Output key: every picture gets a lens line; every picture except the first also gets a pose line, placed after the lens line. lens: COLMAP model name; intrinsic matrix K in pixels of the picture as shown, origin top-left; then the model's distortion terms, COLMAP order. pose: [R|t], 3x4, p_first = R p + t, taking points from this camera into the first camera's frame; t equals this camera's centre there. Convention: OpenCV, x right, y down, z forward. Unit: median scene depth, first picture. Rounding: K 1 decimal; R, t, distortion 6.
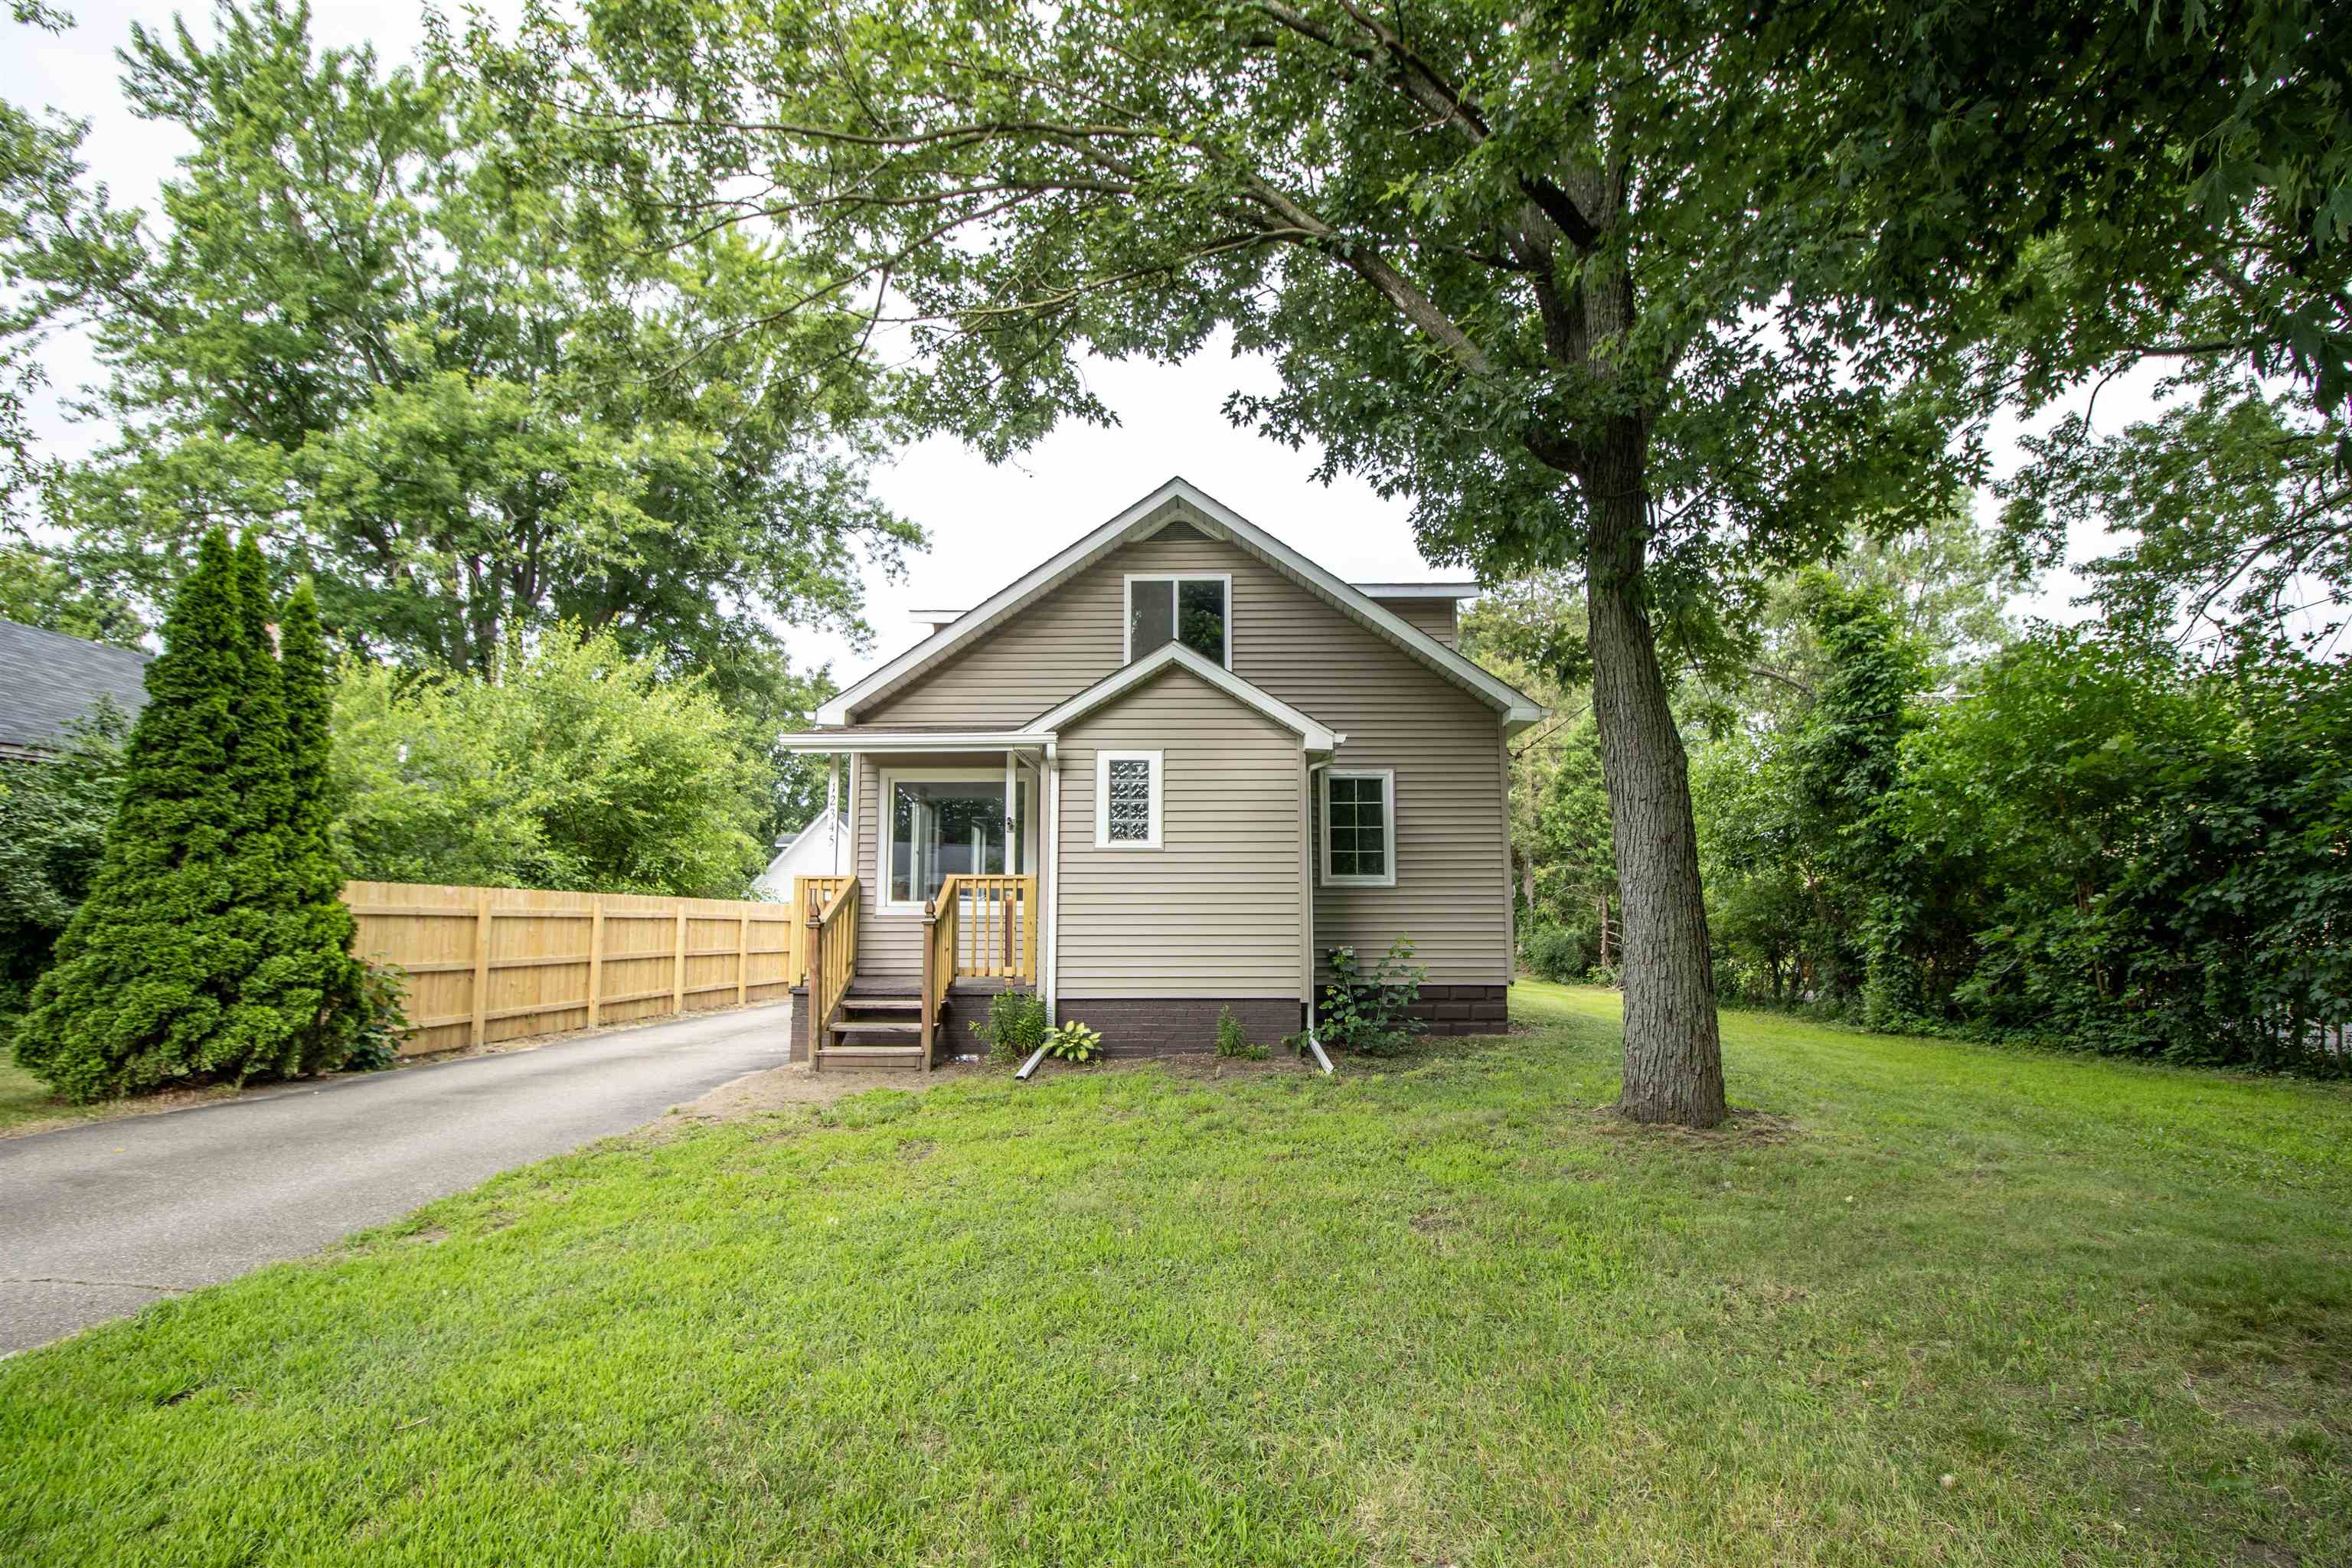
lens RADIAL K [[1097.2, 0, 1186.4], [0, 1097.2, 785.4], [0, 0, 1]] dist [-0.002855, -0.011935]
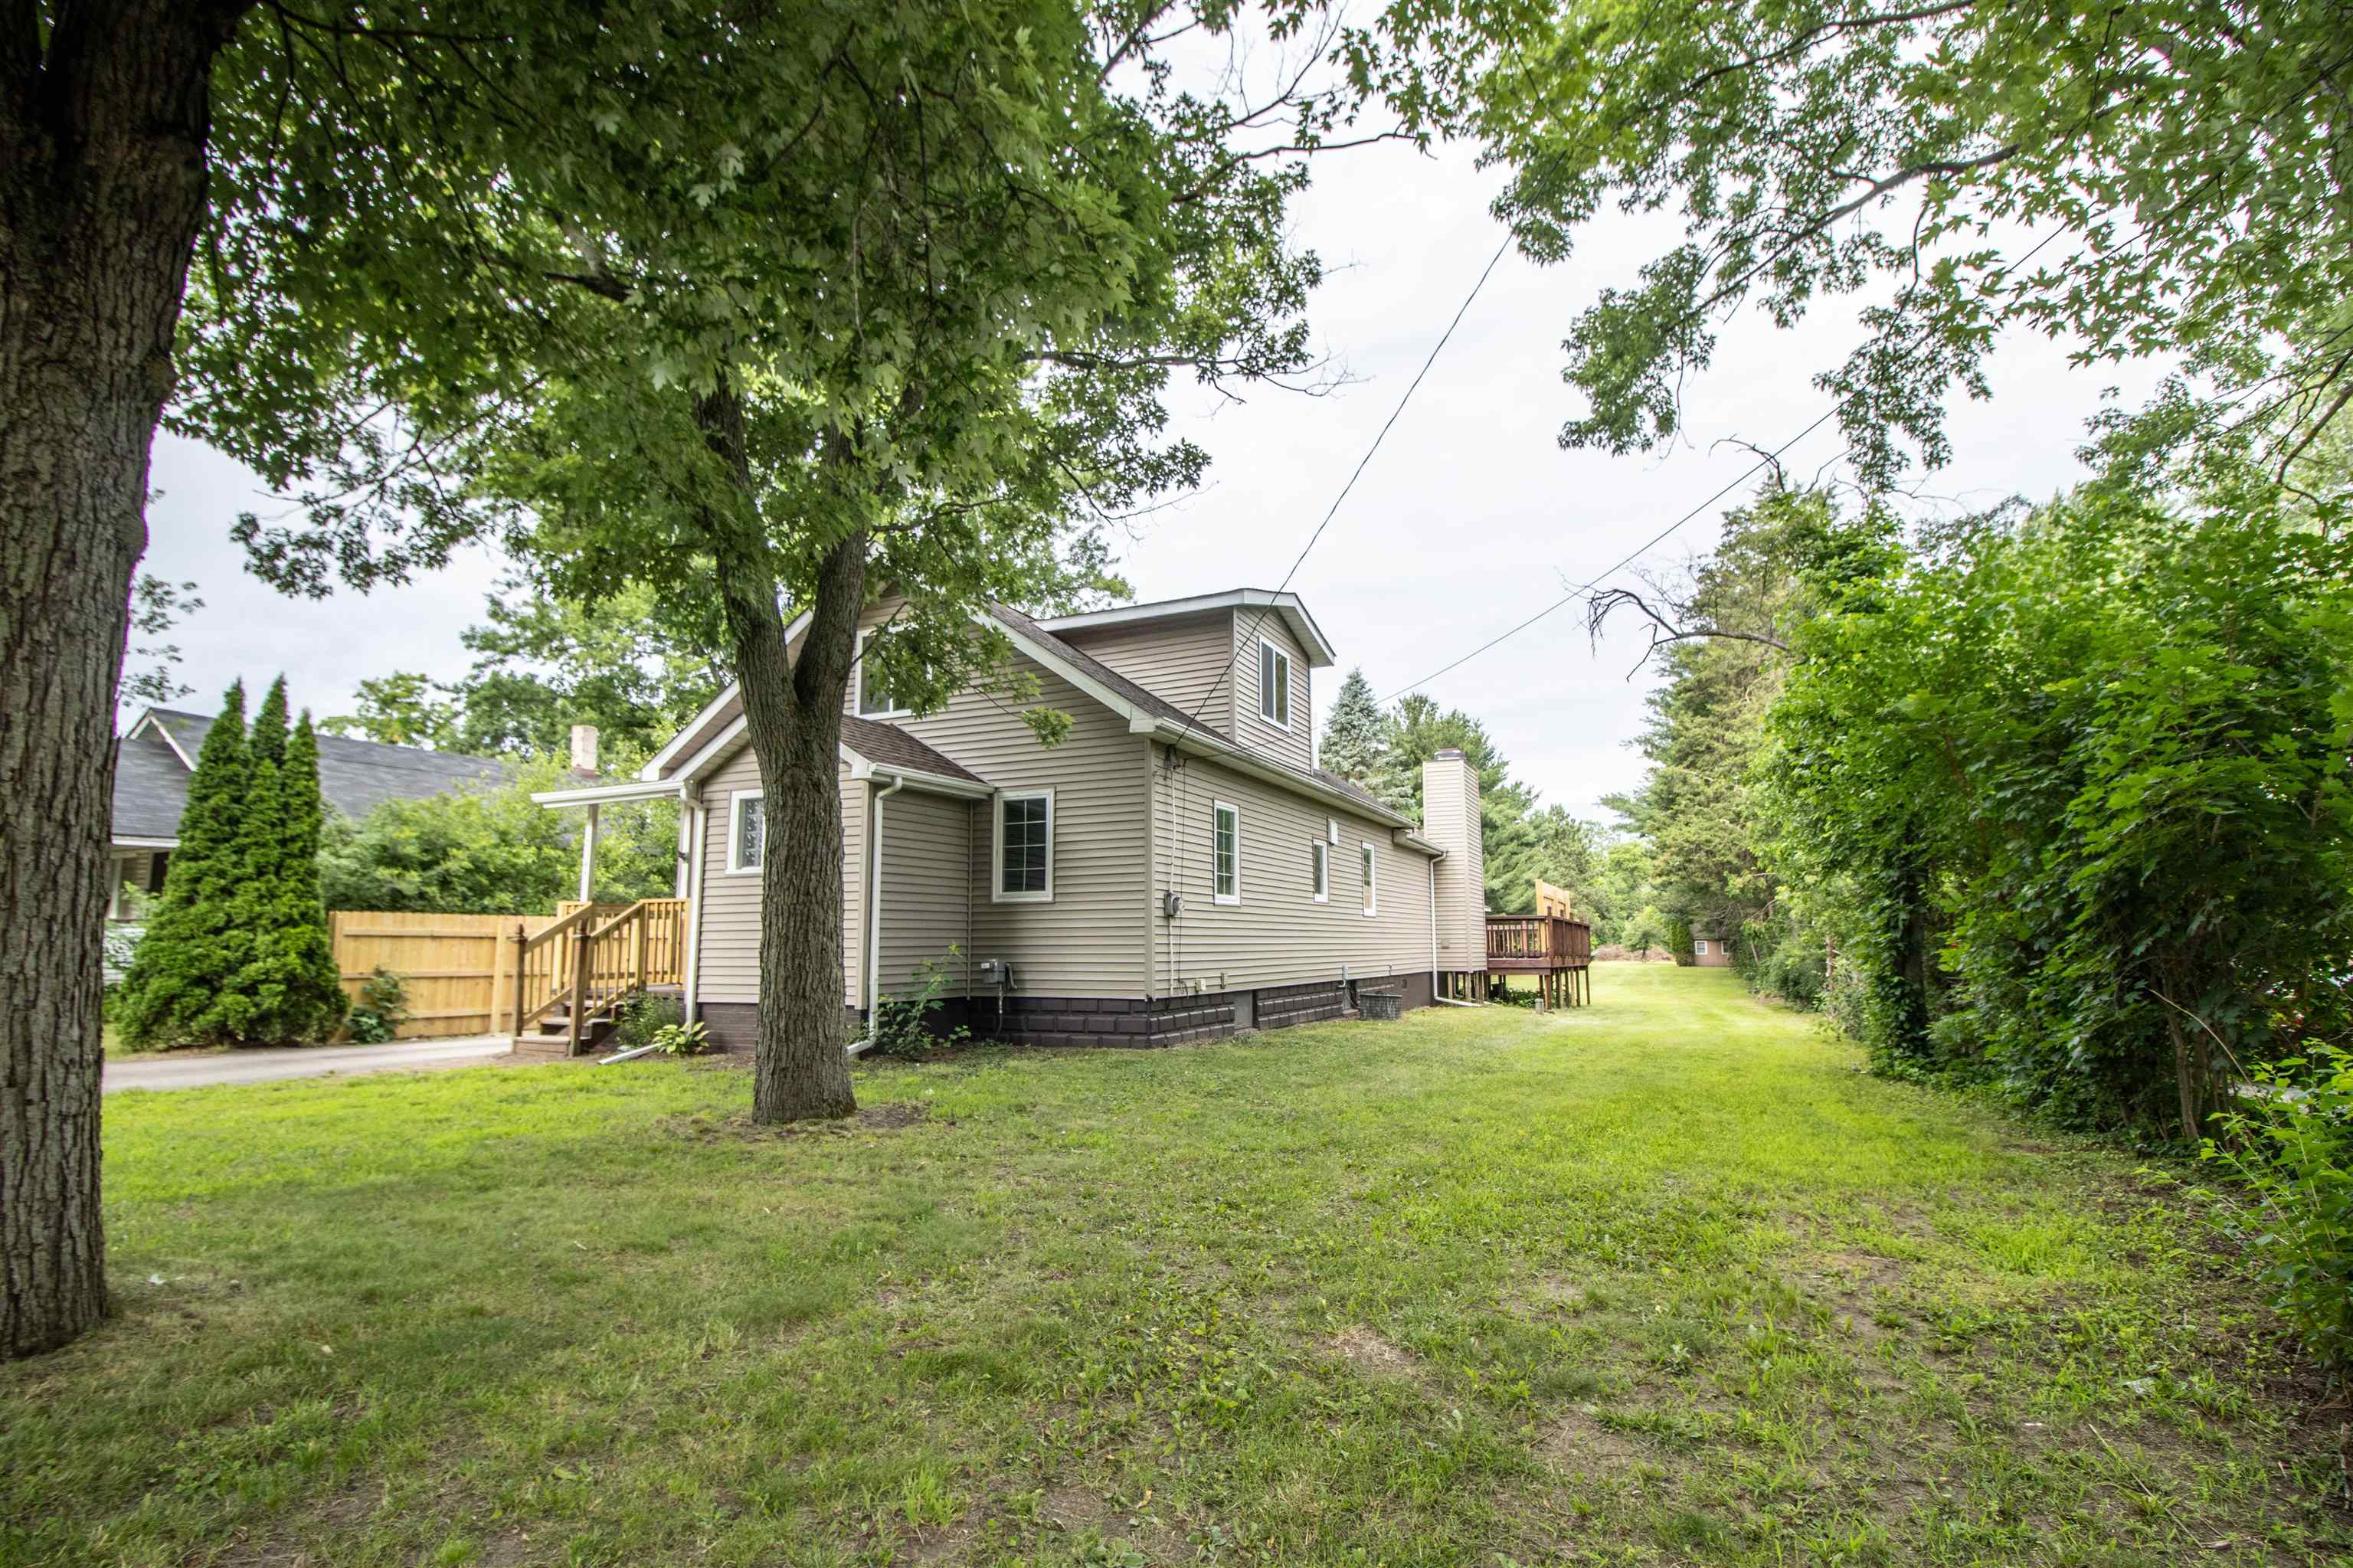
lens RADIAL K [[1111.1, 0, 1188.0], [0, 1111.1, 786.2], [0, 0, 1]] dist [-0.000487, -0.012139]
pose [[0.911922, -0.061934, -0.405663, 0.969585], [0.053762, 0.998056, -0.031521, 0.030020], [0.406827, 0.006935, 0.913479, 0.122836]]
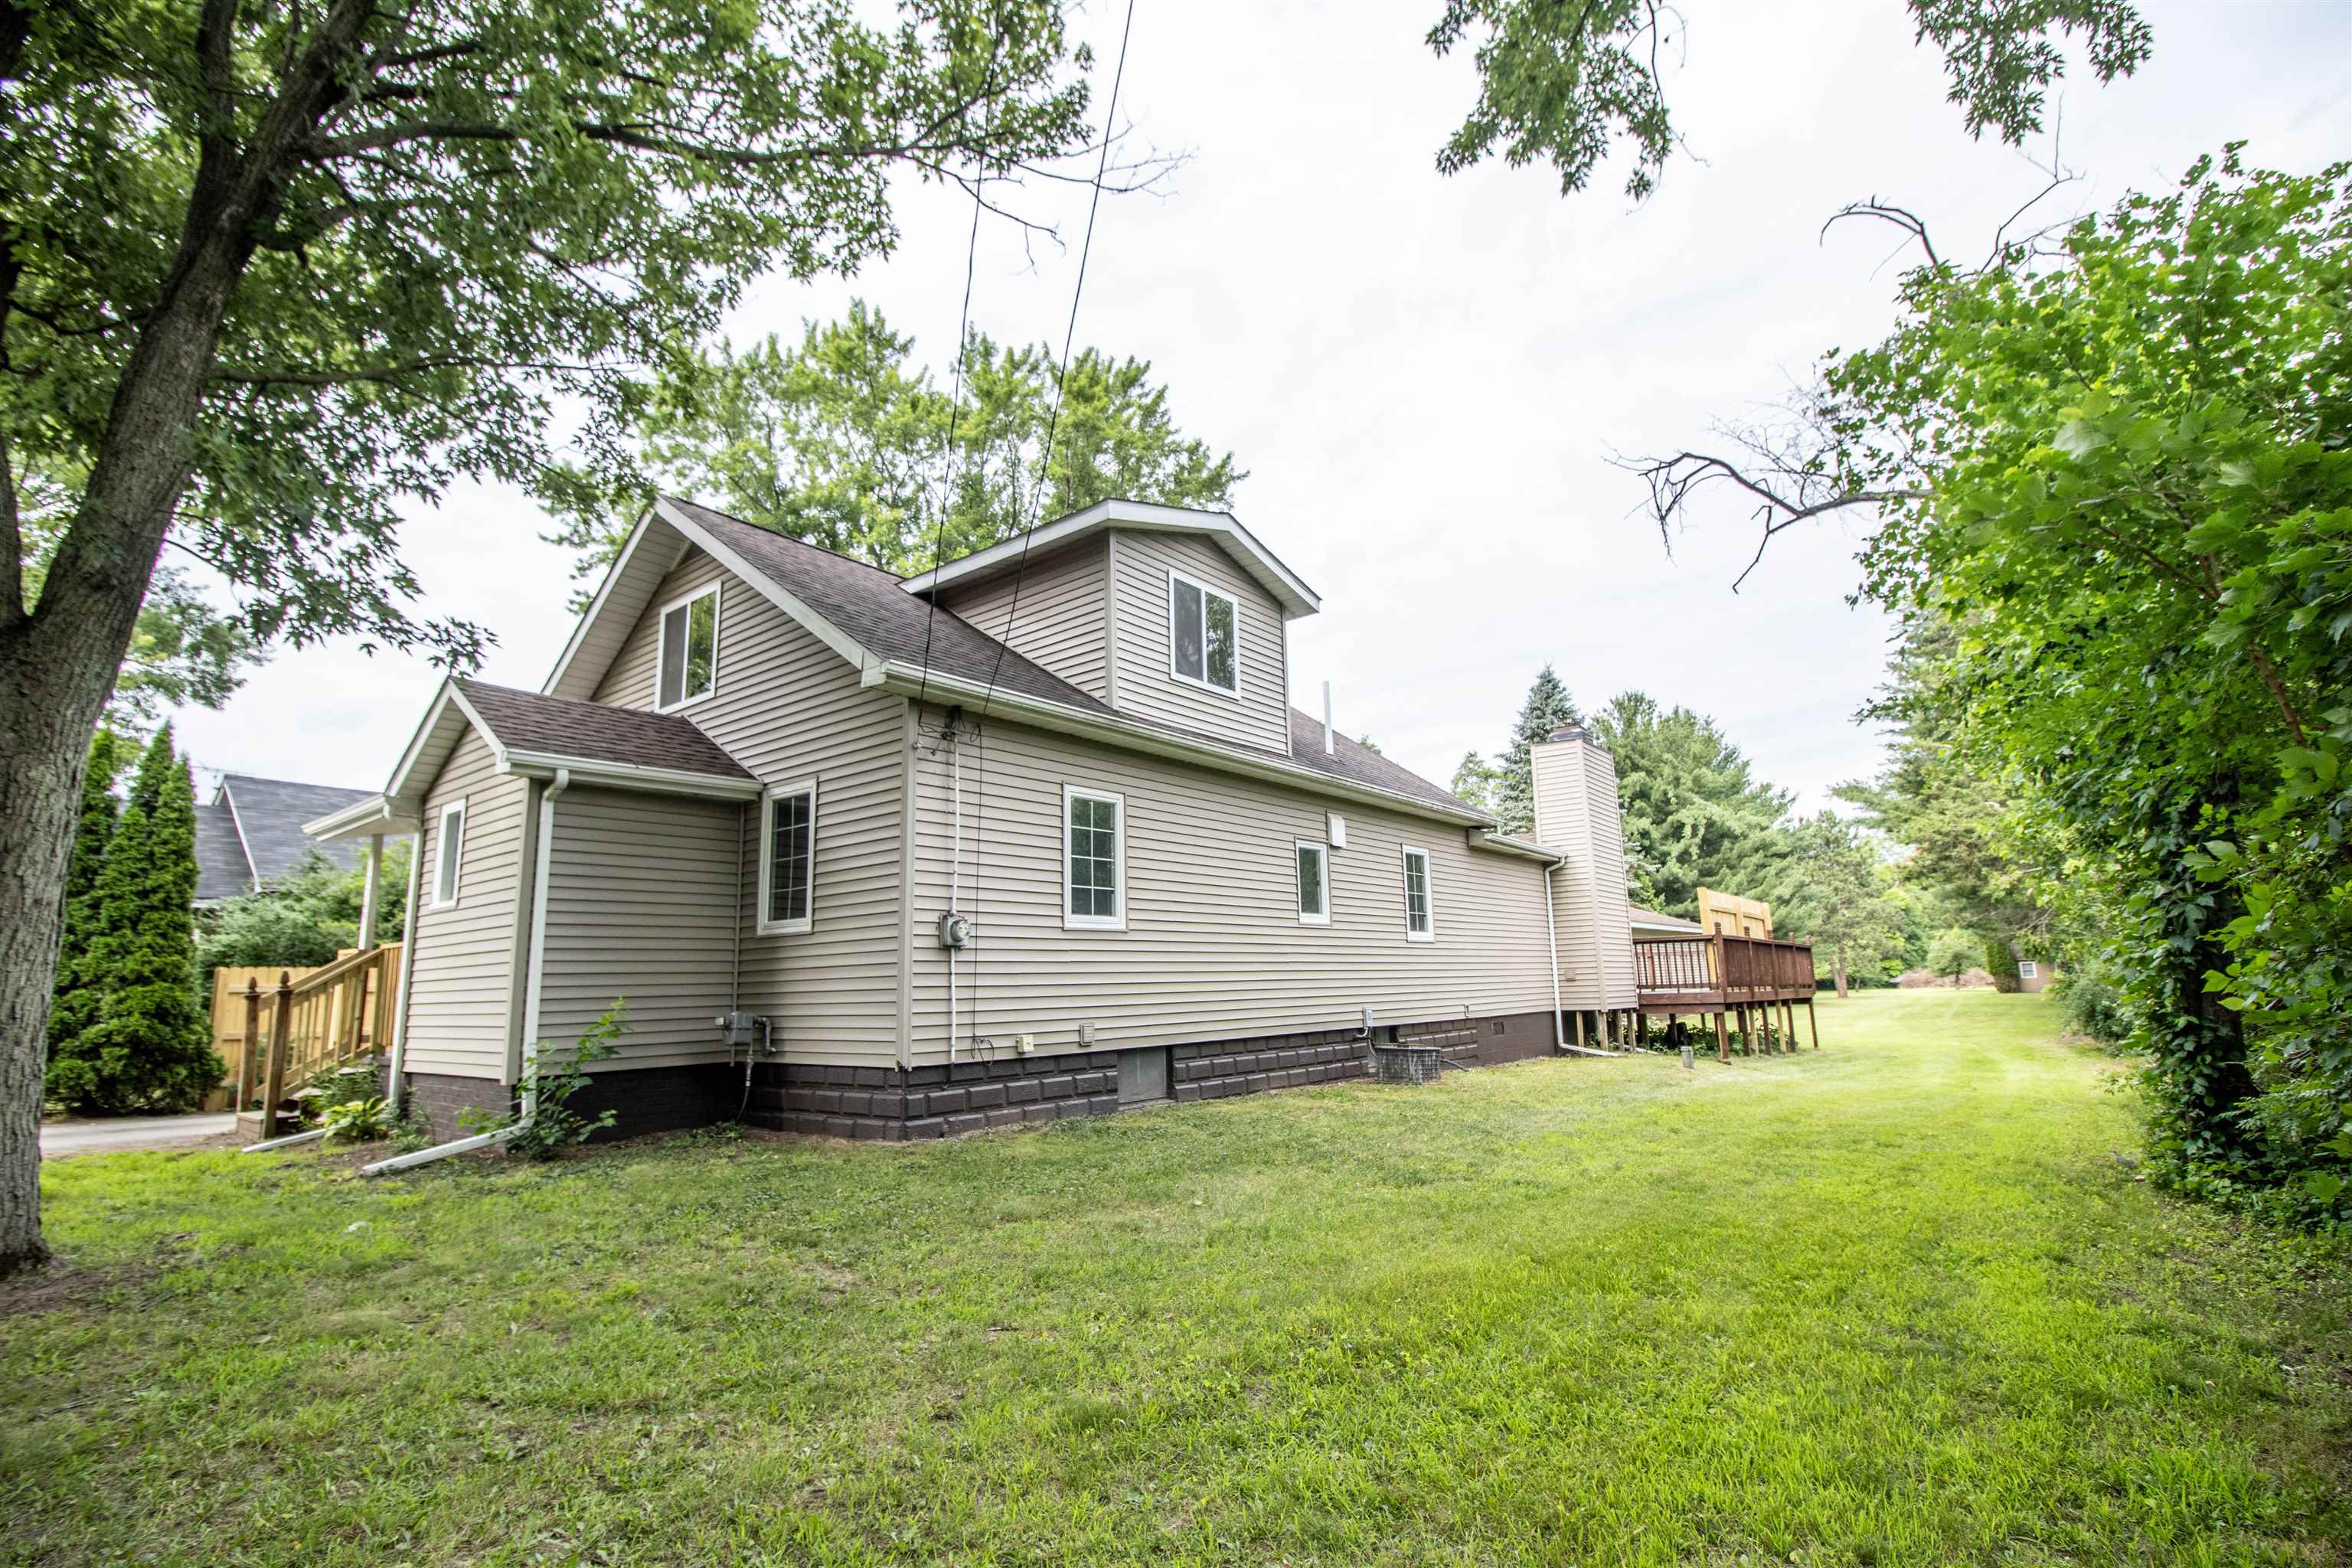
lens RADIAL K [[1097.2, 0, 1186.4], [0, 1097.2, 785.4], [0, 0, 1]] dist [-0.002855, -0.011935]
pose [[0.790543, -0.129955, -0.598460, 1.130390], [0.098500, 0.991484, -0.085185, 0.107052], [0.604434, 0.008394, 0.796611, 0.725369]]
